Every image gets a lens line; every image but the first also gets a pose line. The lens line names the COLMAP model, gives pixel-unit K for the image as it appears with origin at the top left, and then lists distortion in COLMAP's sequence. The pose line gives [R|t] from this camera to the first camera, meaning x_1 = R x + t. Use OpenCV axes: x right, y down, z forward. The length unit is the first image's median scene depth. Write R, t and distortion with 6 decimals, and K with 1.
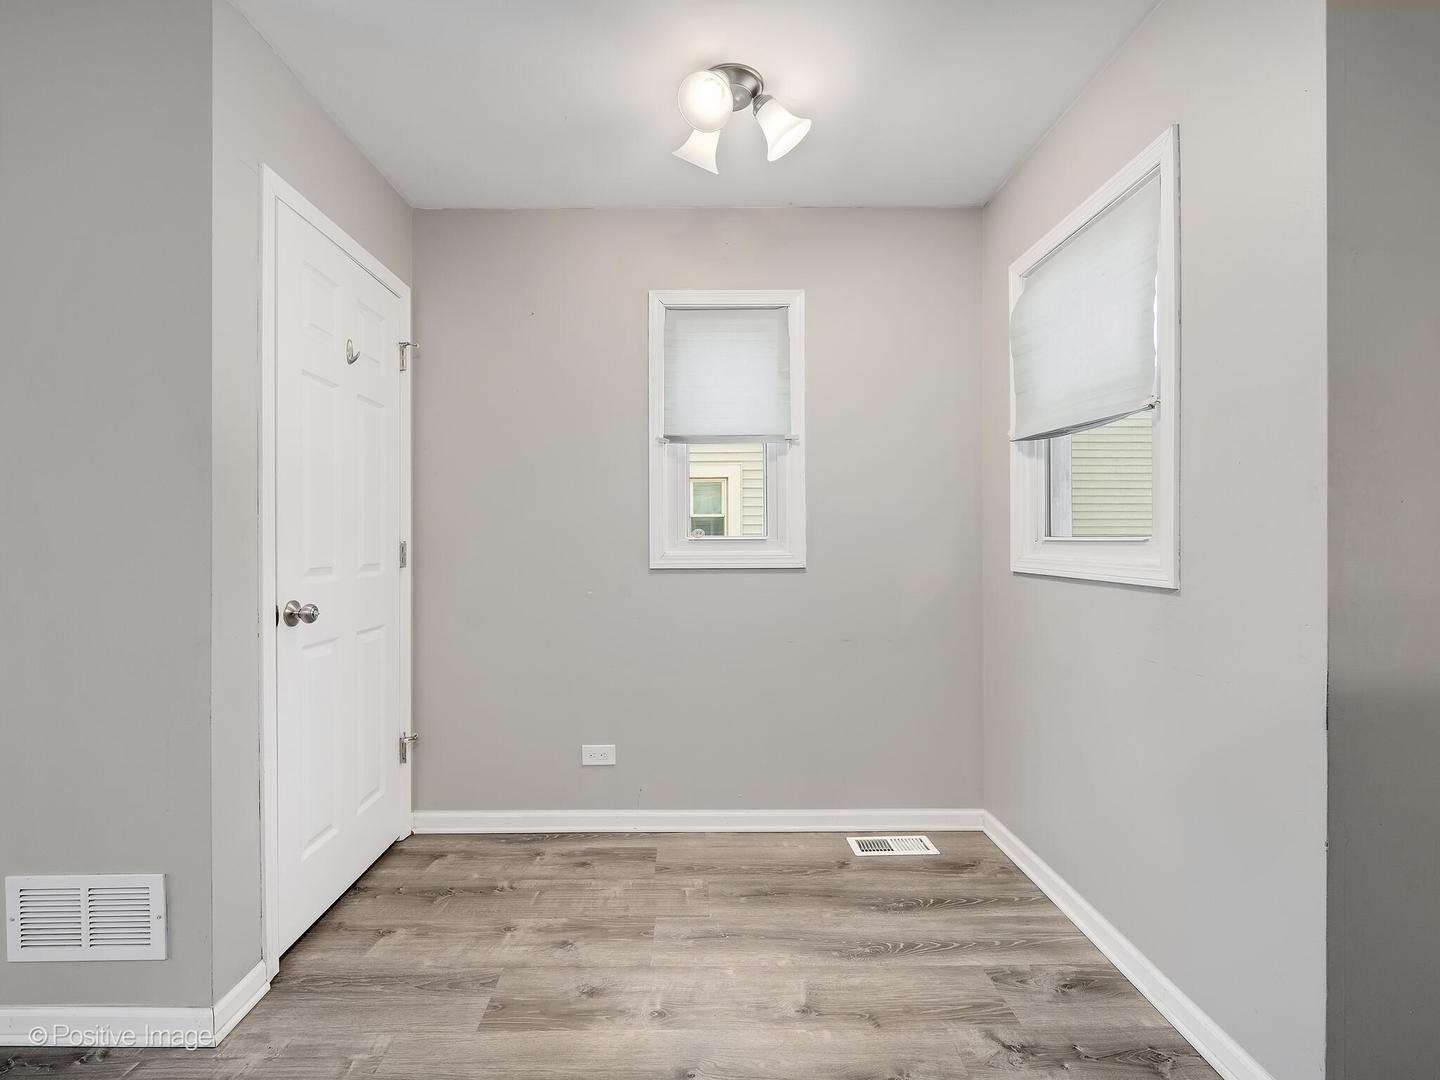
lens RADIAL K [[643.3, 0, 681.2], [0, 643.3, 551.6], [0, 0, 1]] dist [0.000301, 0.000070]
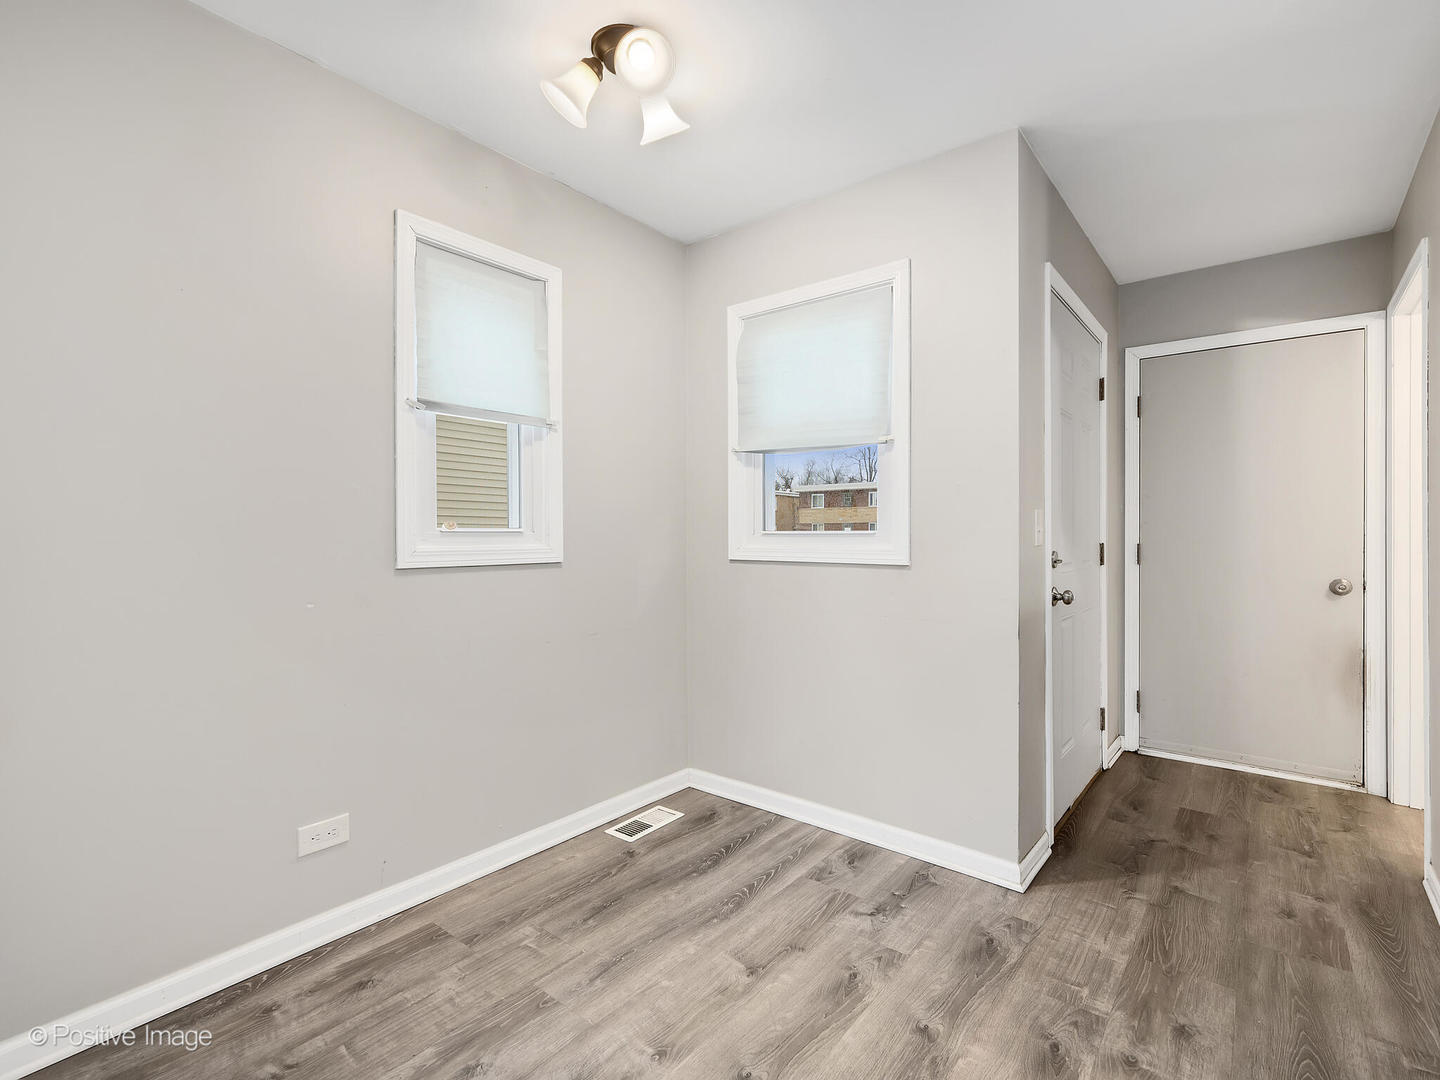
lens RADIAL K [[665.9, 0, 720.0], [0, 665.9, 540.0], [0, 0, 1]] dist [0.000544, 0.000267]
pose [[0.642916, -0.002905, 0.765931, -0.490275], [0.010946, 0.999926, -0.005395, 0.001078], [-0.765858, 0.011852, 0.642900, 0.228866]]
